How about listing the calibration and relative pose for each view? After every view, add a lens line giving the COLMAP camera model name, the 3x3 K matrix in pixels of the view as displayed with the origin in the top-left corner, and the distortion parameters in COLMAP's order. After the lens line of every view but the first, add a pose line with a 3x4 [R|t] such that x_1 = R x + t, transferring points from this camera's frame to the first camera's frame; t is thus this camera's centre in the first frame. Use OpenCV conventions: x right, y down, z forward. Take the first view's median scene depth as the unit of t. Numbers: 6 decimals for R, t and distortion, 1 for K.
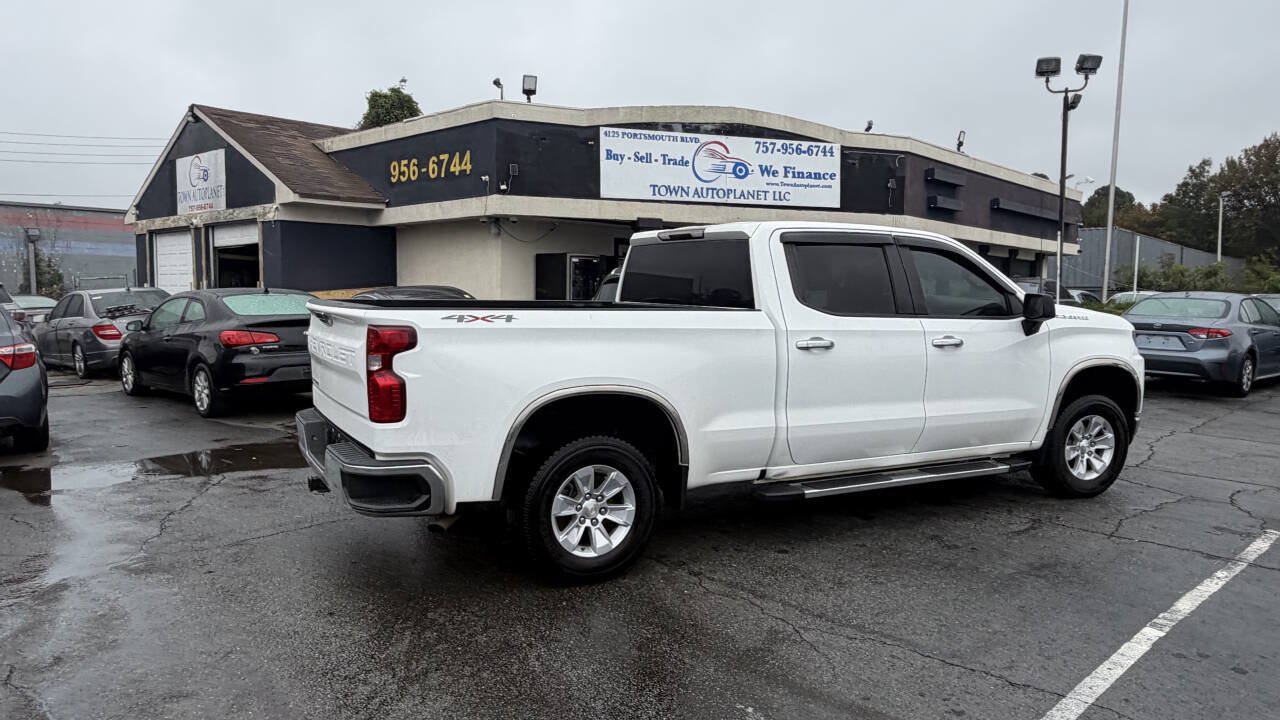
lens RADIAL K [[878.7, 0, 627.9], [0, 878.7, 364.3], [0, 0, 1]] dist [-0.000546, -0.000192]
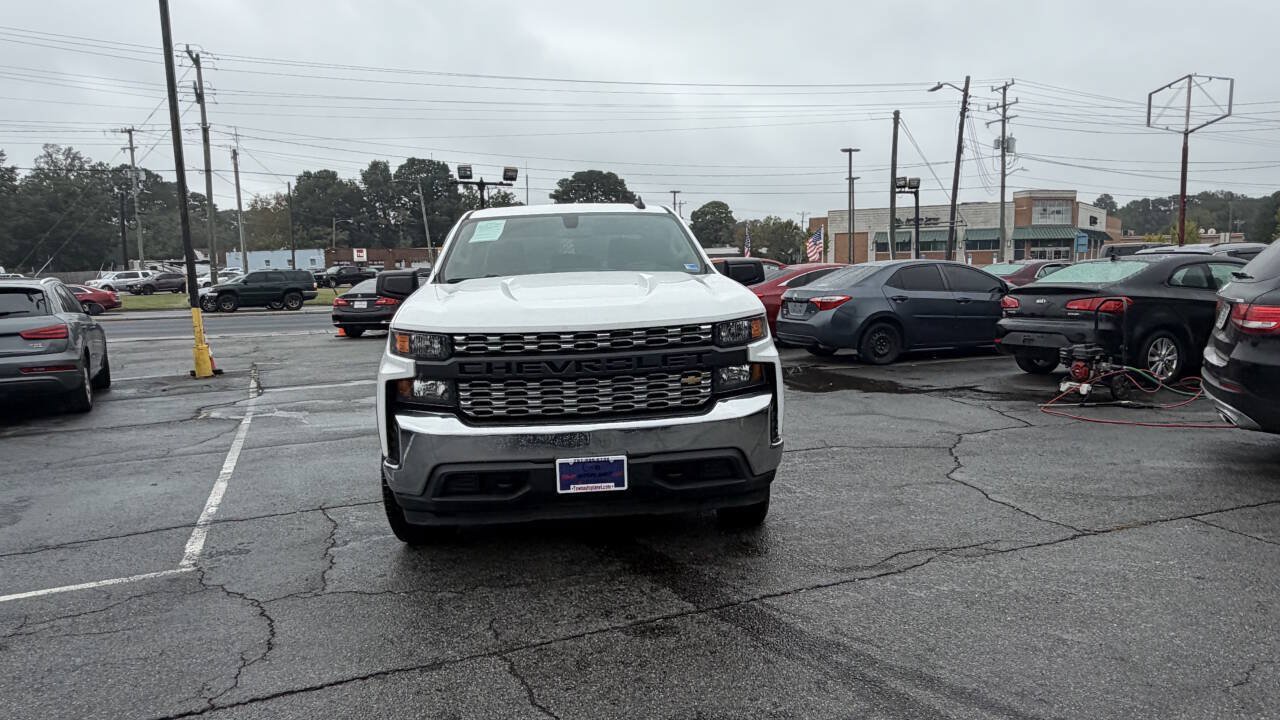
lens RADIAL K [[878.9, 0, 644.3], [0, 878.9, 362.2], [0, 0, 1]] dist [0.000465, -0.001205]
pose [[-0.384512, 0.100659, -0.917615, 0.463574], [-0.058378, 0.989396, 0.132996, -0.046068], [0.921272, 0.104707, -0.374559, 0.597804]]
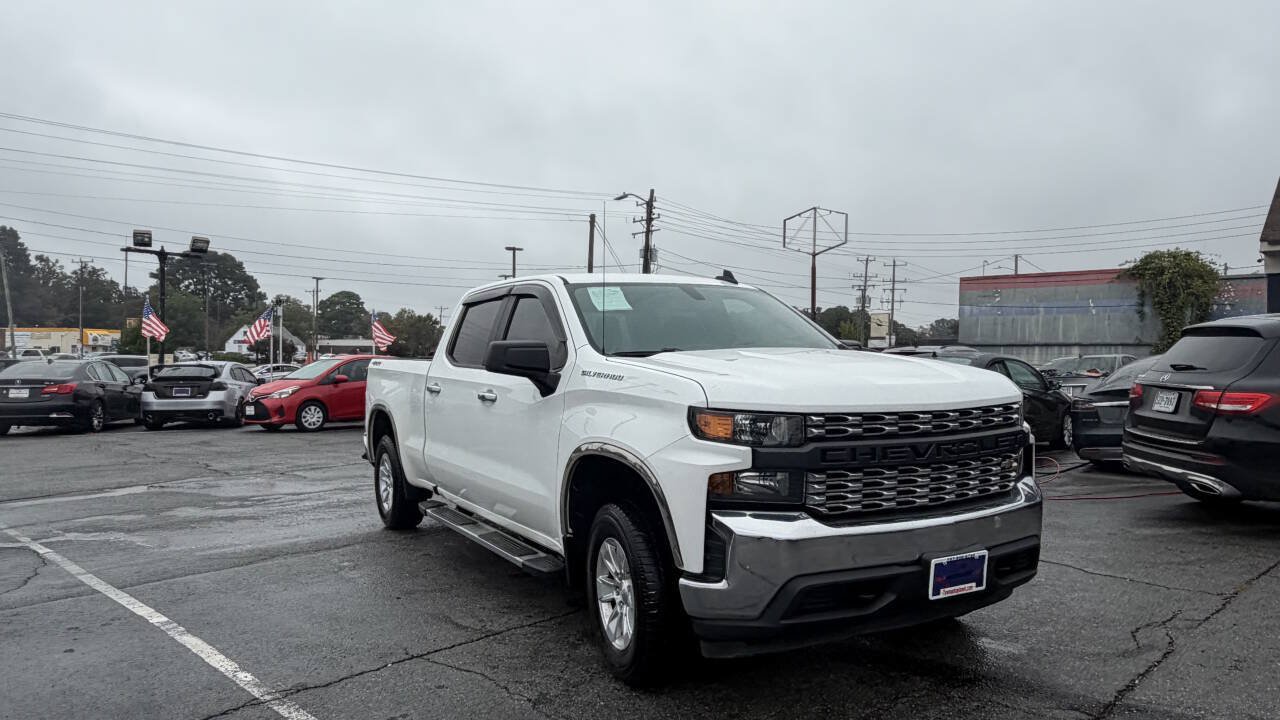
lens RADIAL K [[878.9, 0, 644.3], [0, 878.9, 362.2], [0, 0, 1]] dist [0.000465, -0.001205]
pose [[0.026359, -0.002920, -0.999648, 0.458887], [-0.085086, 0.996360, -0.005154, -0.024748], [0.996025, 0.085192, 0.026015, 0.403424]]
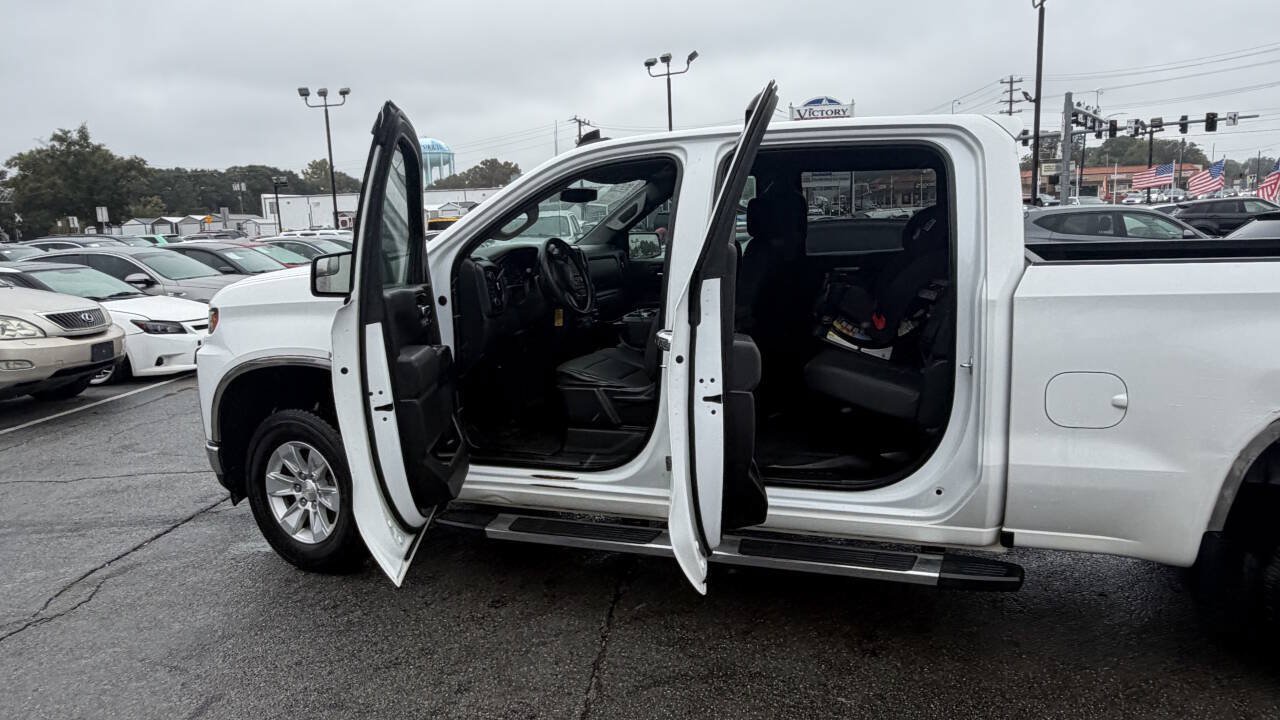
lens RADIAL K [[883.4, 0, 644.2], [0, 883.4, 353.4], [0, 0, 1]] dist [-0.000767, -0.000477]
pose [[-0.655400, -0.105880, 0.747824, -0.094848], [0.089527, 0.972254, 0.216118, -0.058572], [-0.749957, 0.208595, -0.627736, 0.597784]]
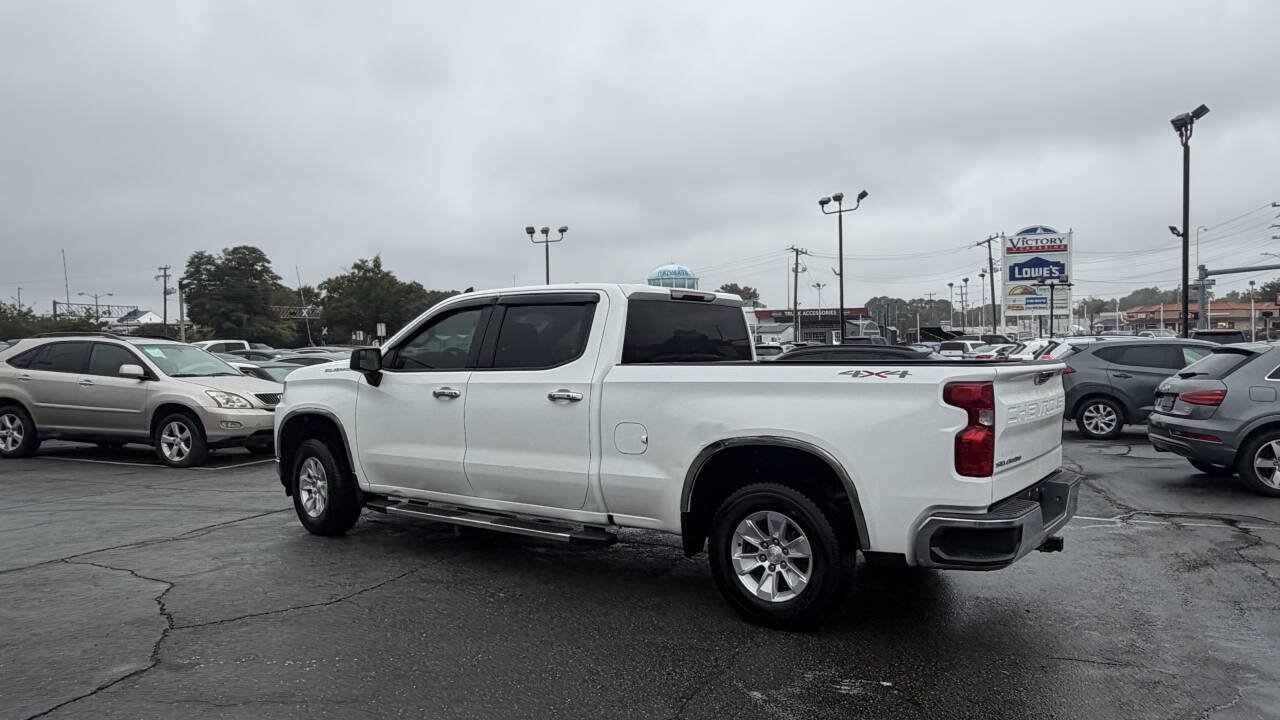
lens RADIAL K [[878.9, 0, 644.3], [0, 878.9, 362.2], [0, 0, 1]] dist [0.000465, -0.001205]
pose [[-0.430688, -0.025319, 0.902146, -0.317810], [0.081944, 0.994380, 0.067028, -0.052577], [-0.898773, 0.102793, -0.426193, 0.552919]]
